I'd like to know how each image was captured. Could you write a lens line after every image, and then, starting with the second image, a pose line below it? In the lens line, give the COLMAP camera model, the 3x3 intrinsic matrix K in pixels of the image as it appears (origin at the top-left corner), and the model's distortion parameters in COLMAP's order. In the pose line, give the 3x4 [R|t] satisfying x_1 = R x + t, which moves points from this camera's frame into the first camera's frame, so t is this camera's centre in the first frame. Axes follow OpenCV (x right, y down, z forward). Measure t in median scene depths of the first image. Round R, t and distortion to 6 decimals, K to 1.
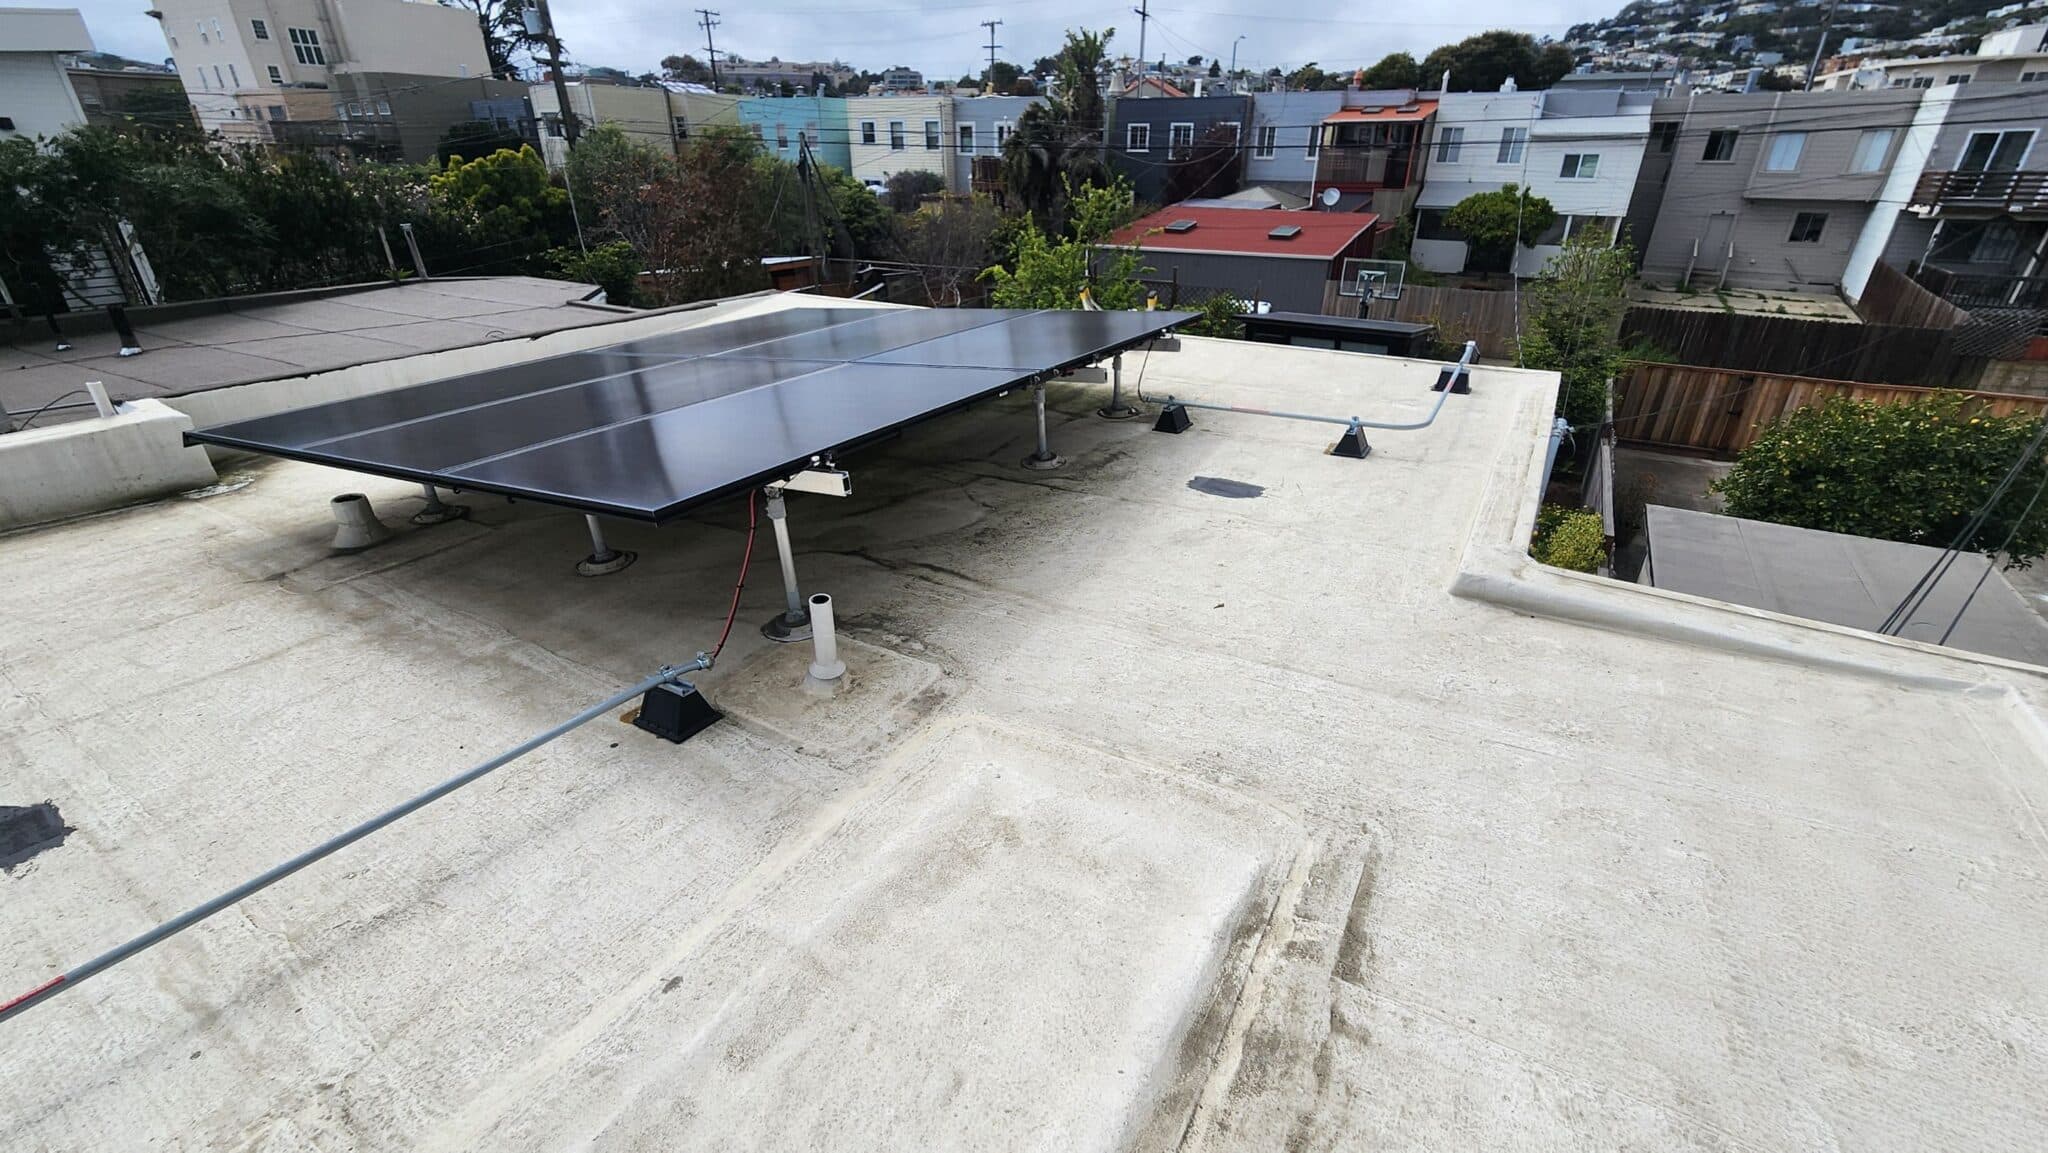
lens RADIAL K [[845.2, 0, 1040.7], [0, 845.2, 579.8], [0, 0, 1]] dist [0.002001, 0.000080]
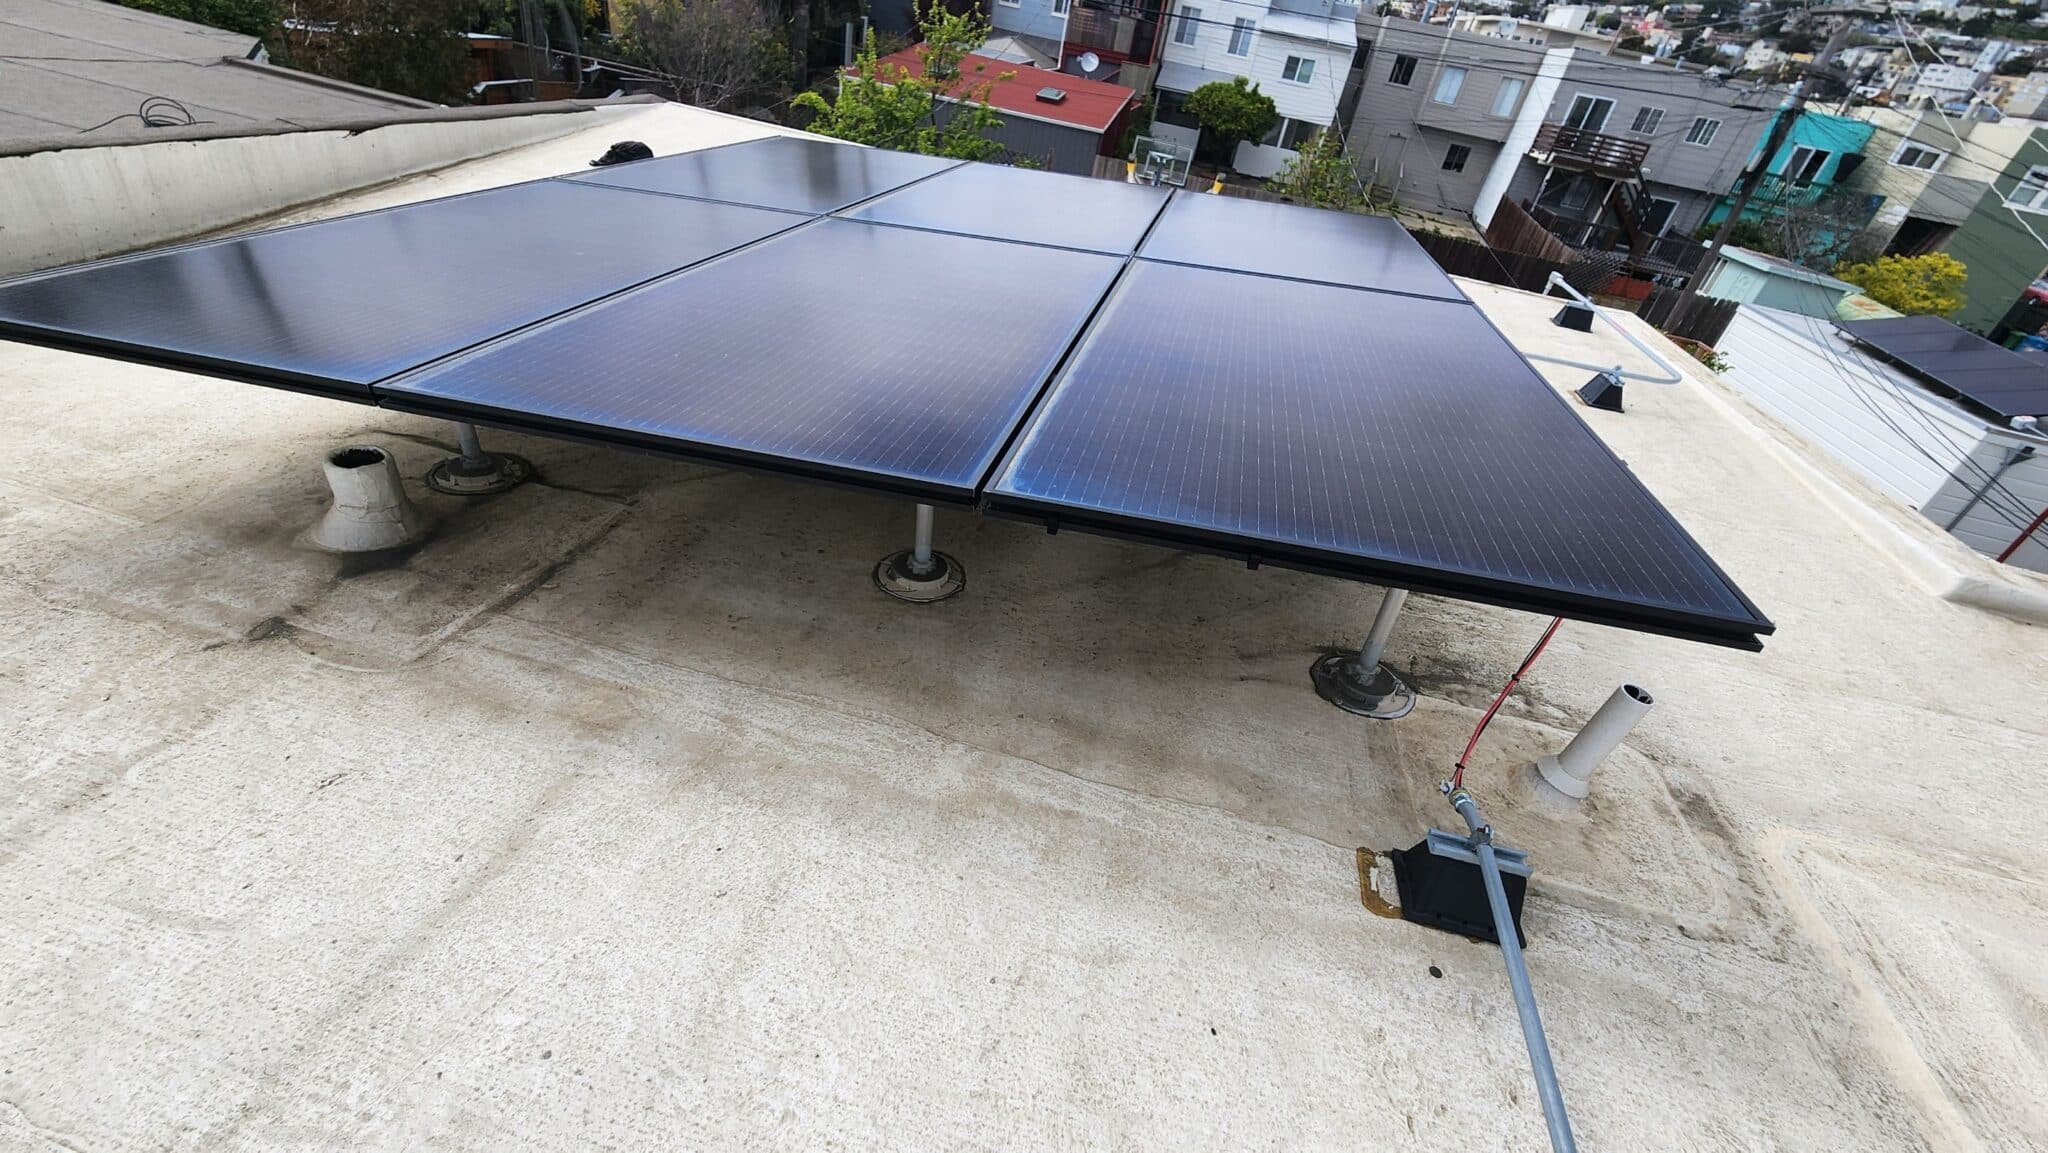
lens RADIAL K [[845.2, 0, 1033.5], [0, 845.2, 580.2], [0, 0, 1]] dist [0.002001, 0.000080]
pose [[0.940333, -0.040599, 0.337826, -0.108783], [-0.010642, 0.988861, 0.148460, -0.018453], [-0.340090, -0.143197, 0.929426, 0.065892]]
